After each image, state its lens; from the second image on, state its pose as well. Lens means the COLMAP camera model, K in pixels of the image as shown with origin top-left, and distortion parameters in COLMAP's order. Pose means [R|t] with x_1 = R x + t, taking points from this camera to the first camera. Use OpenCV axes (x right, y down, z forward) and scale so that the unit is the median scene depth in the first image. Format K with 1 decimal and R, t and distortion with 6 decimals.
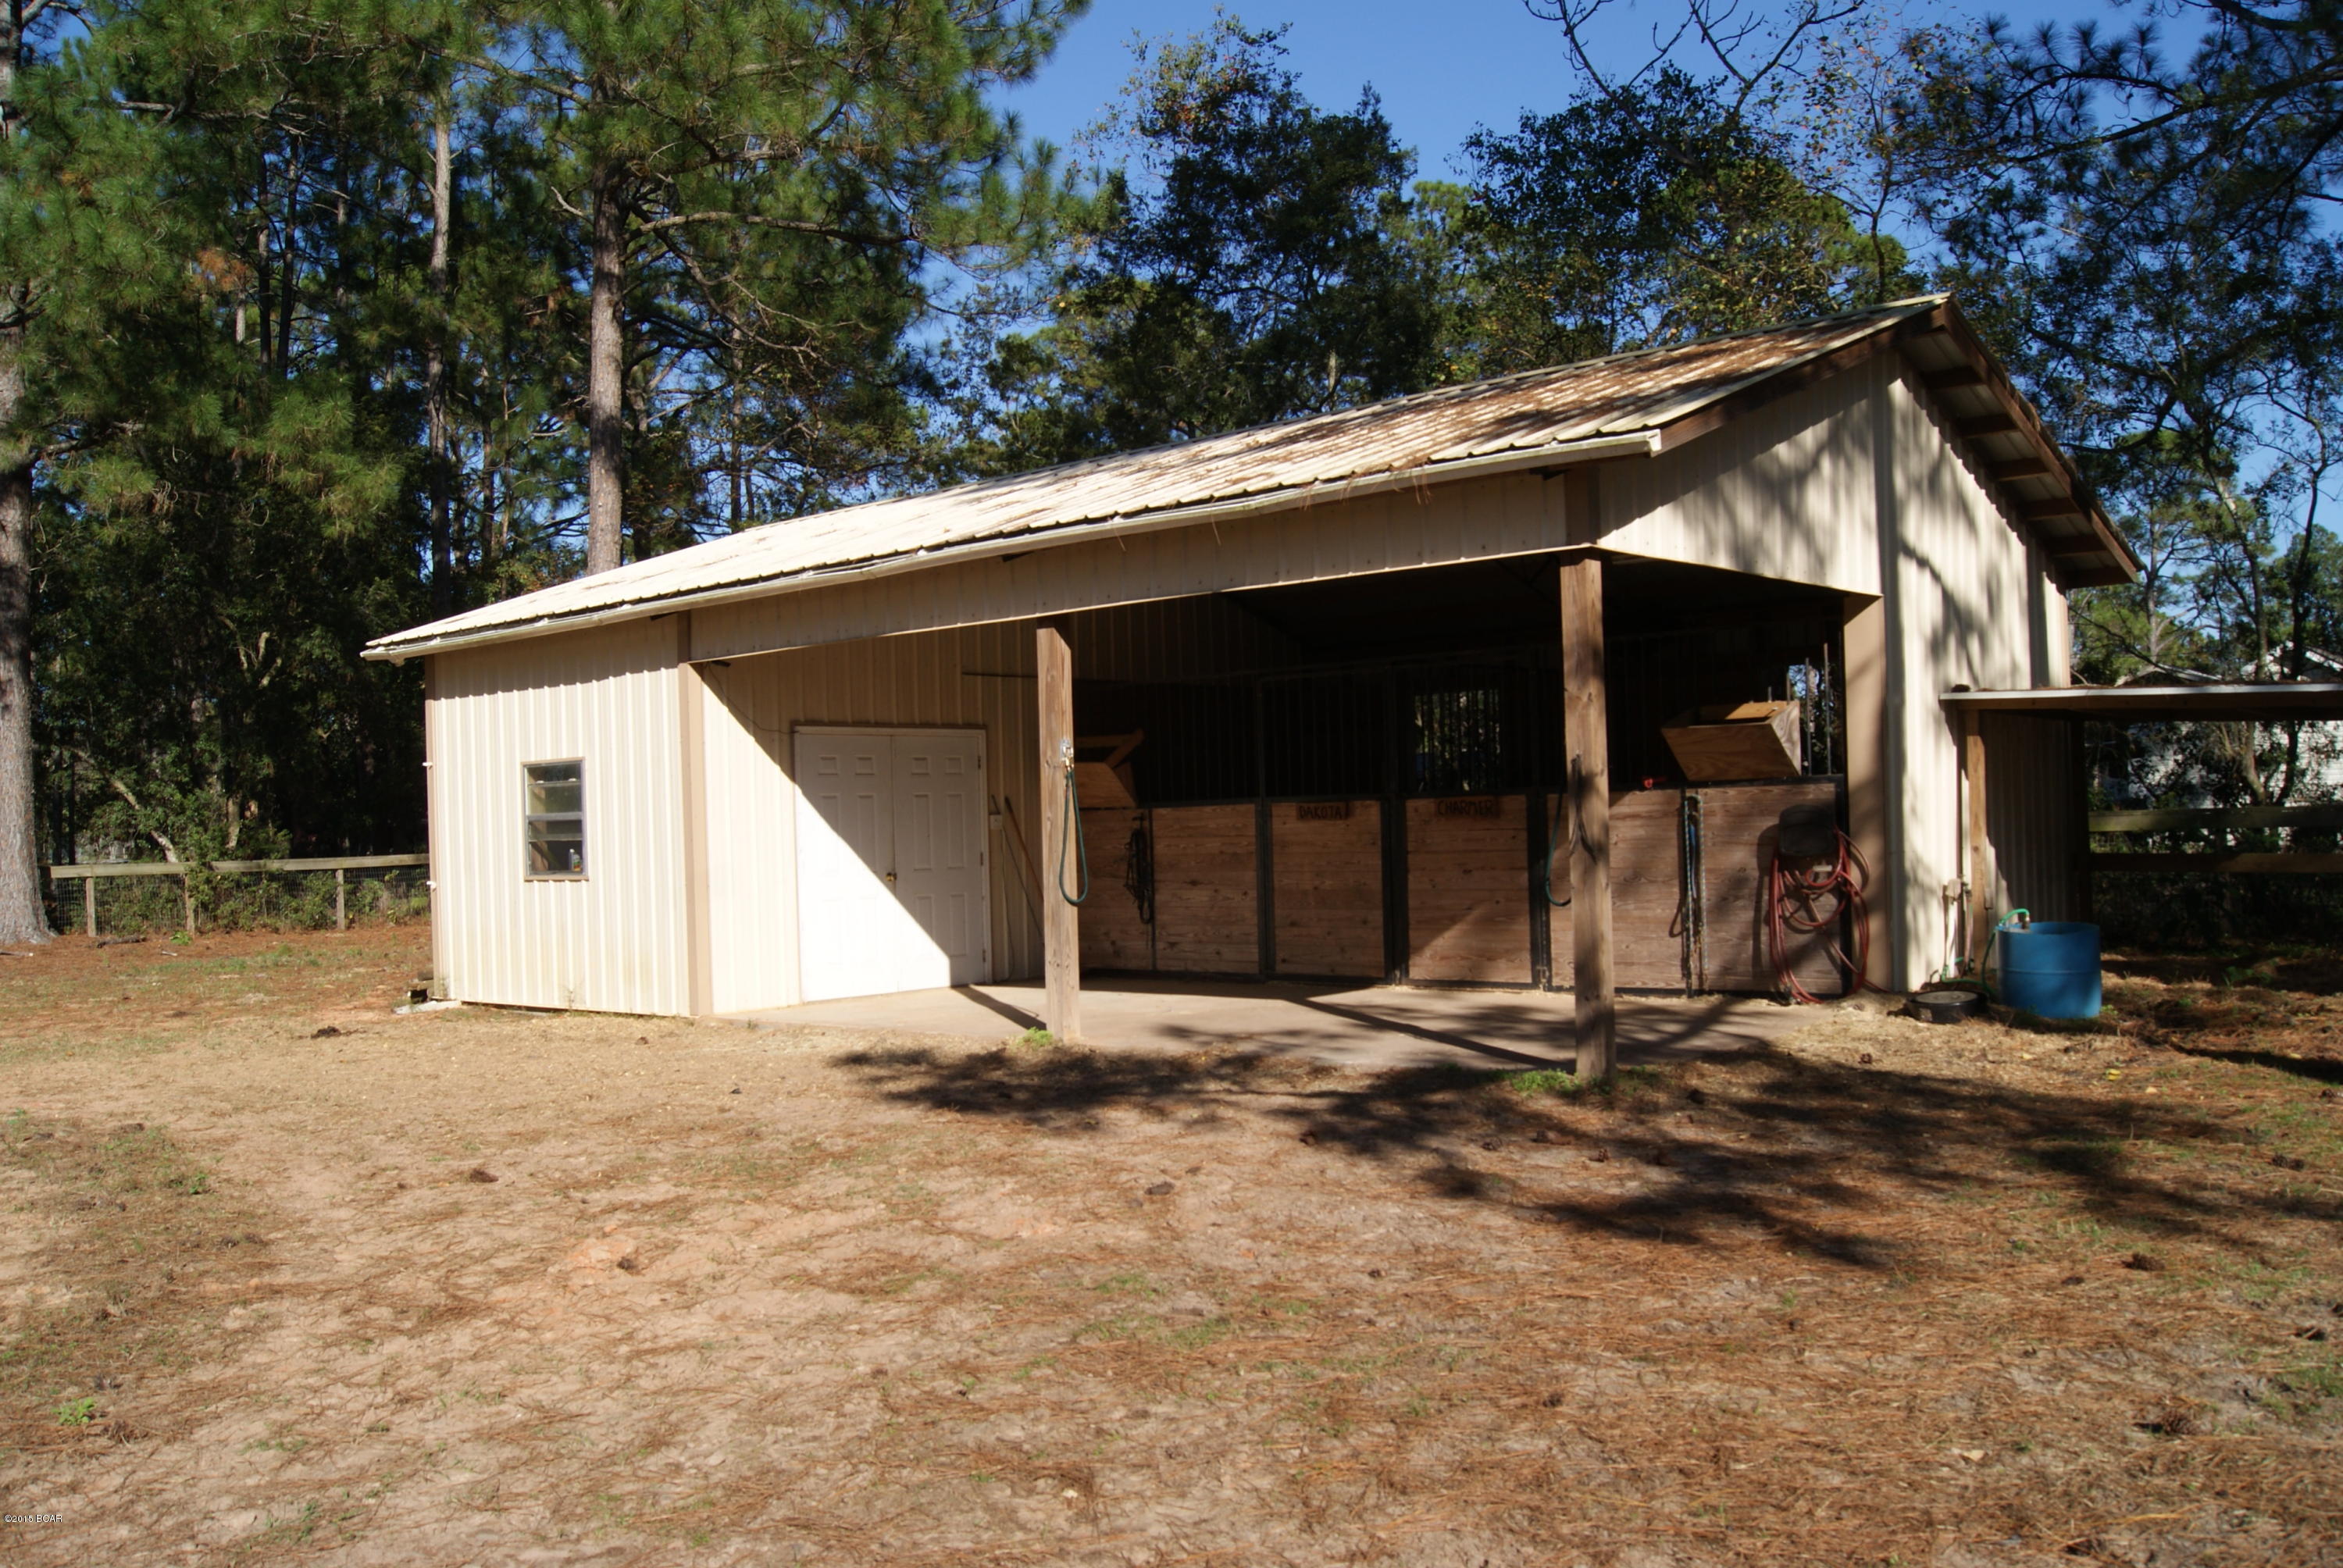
lens RADIAL K [[2036.9, 0, 1171.5], [0, 2036.9, 784.0], [0, 0, 1]] dist [-0.105276, 0.002502]
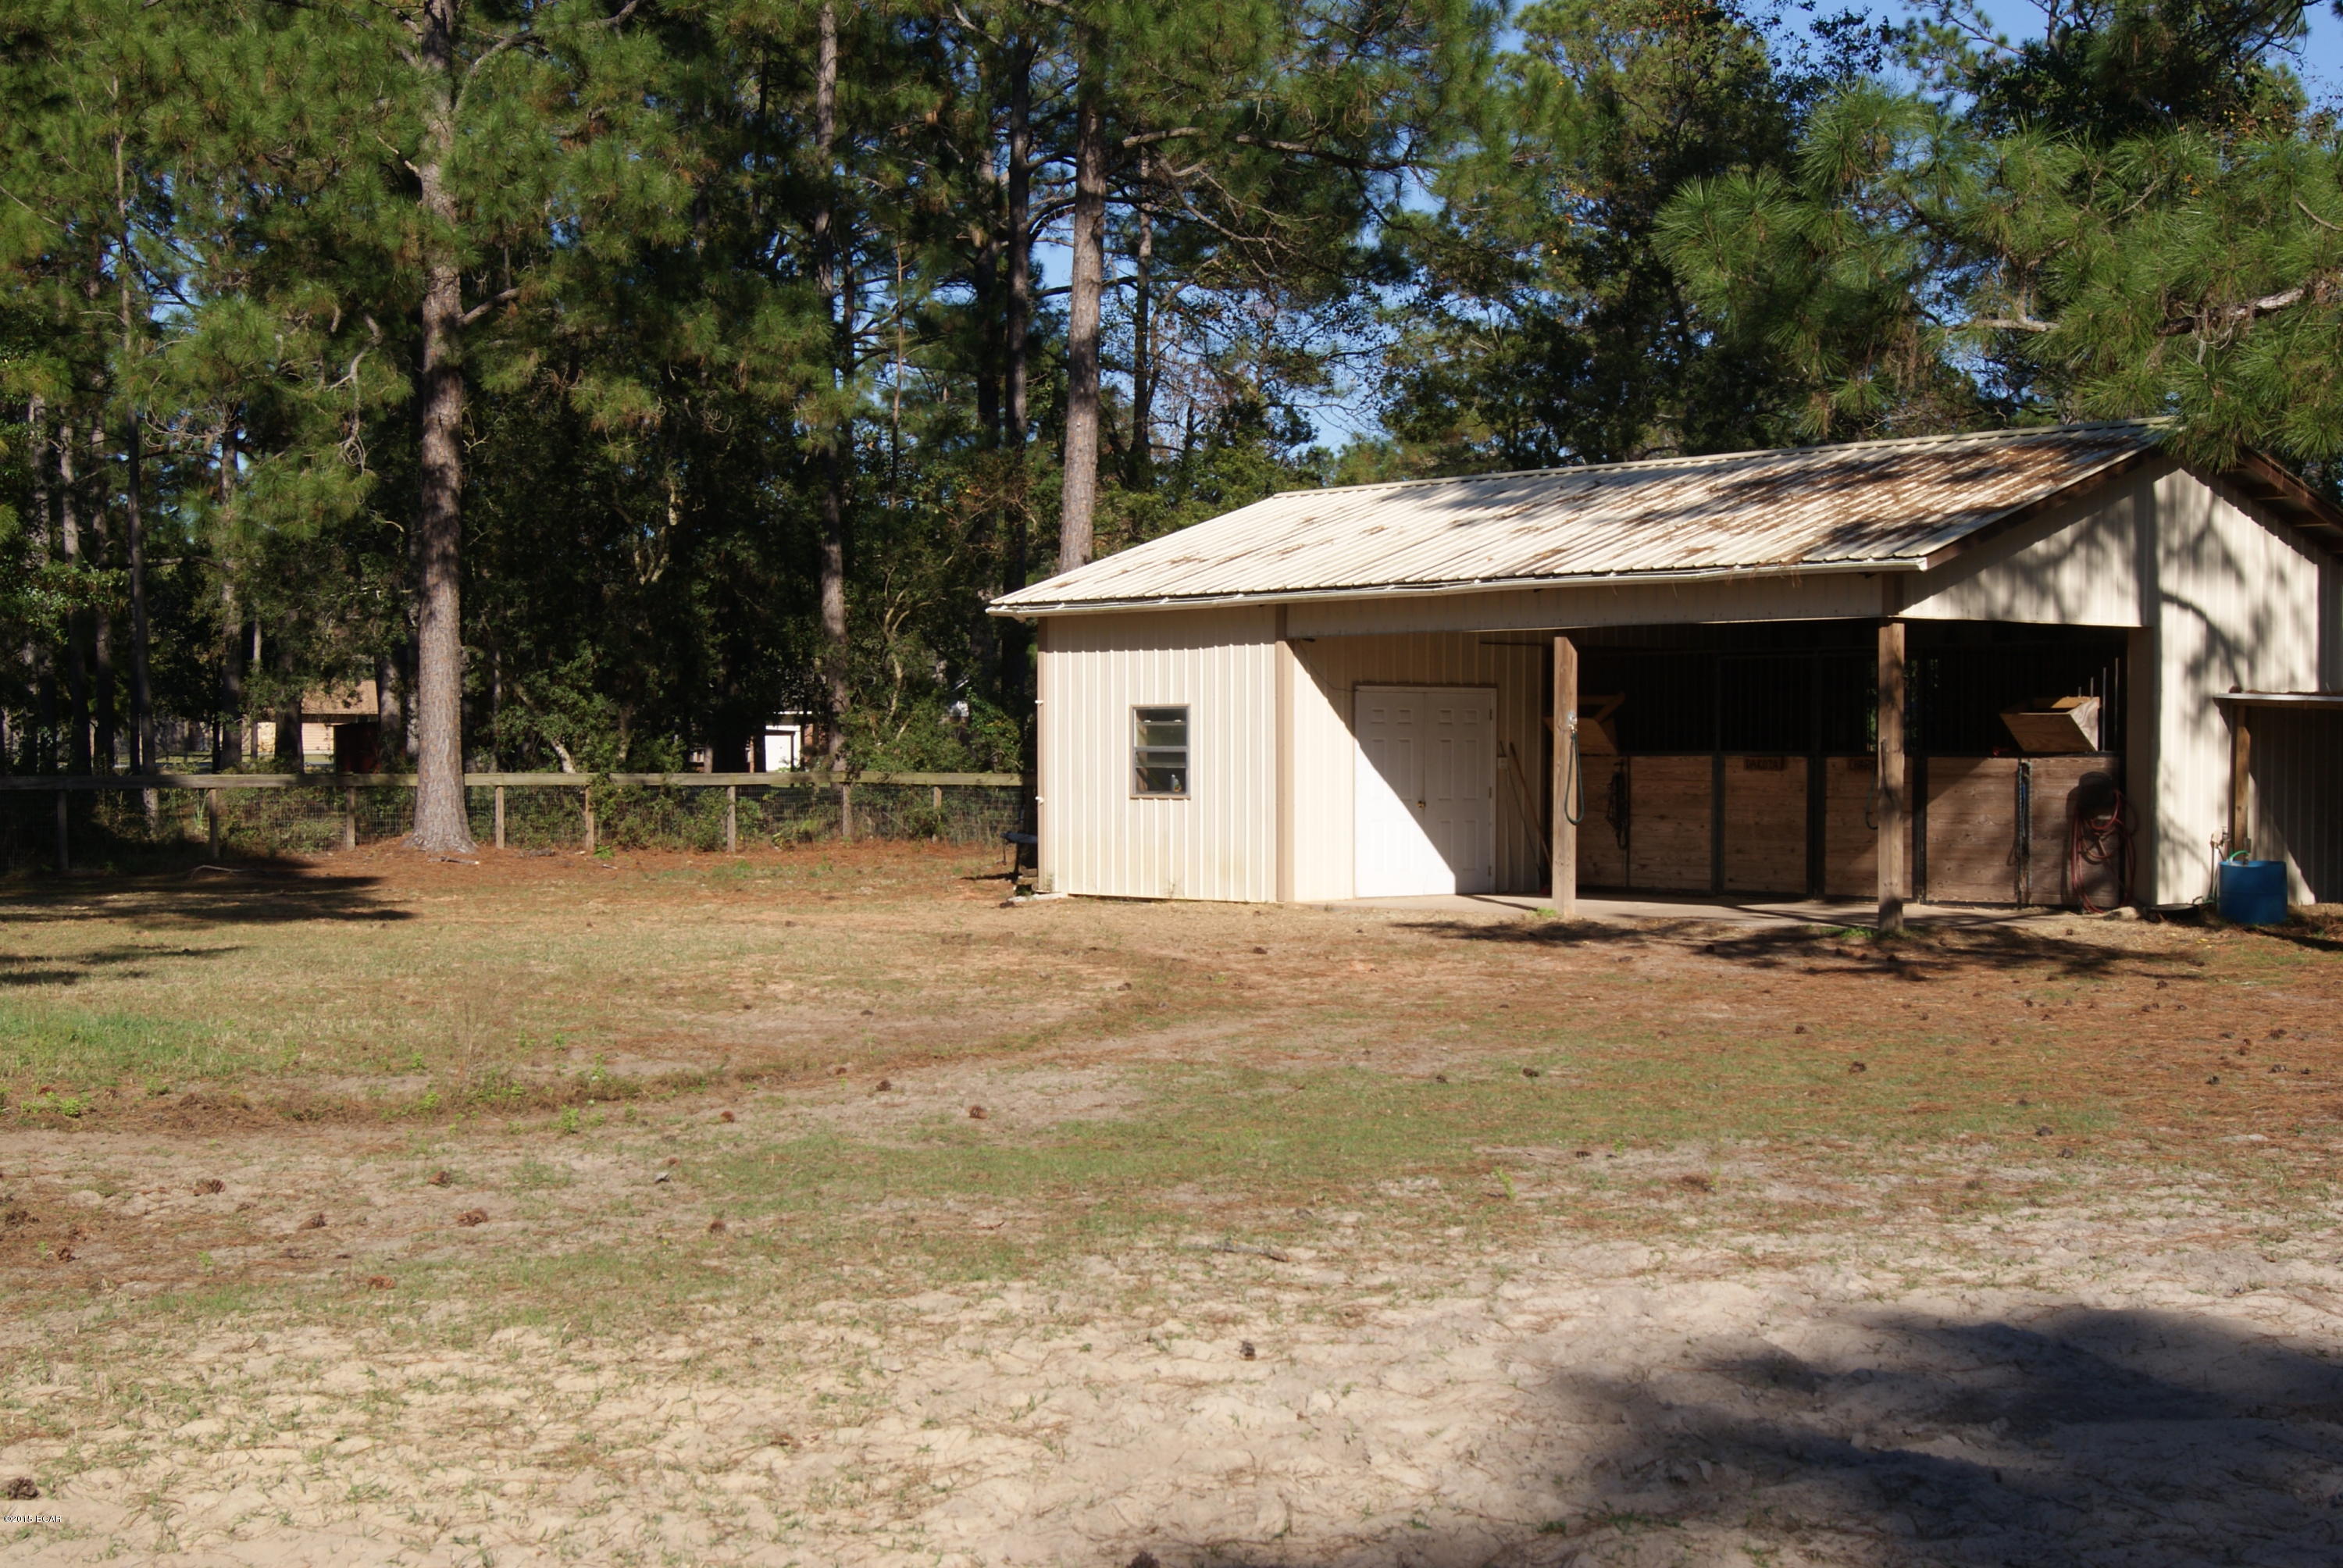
lens RADIAL K [[3482.6, 0, 1171.5], [0, 3482.6, 784.0], [0, 0, 1]] dist [-0.024912, -0.012874]
pose [[0.989235, 0.032604, -0.142659, 0.018740], [-0.028318, 0.999088, 0.031970, -0.034249], [0.143571, -0.027586, 0.989255, -1.254067]]
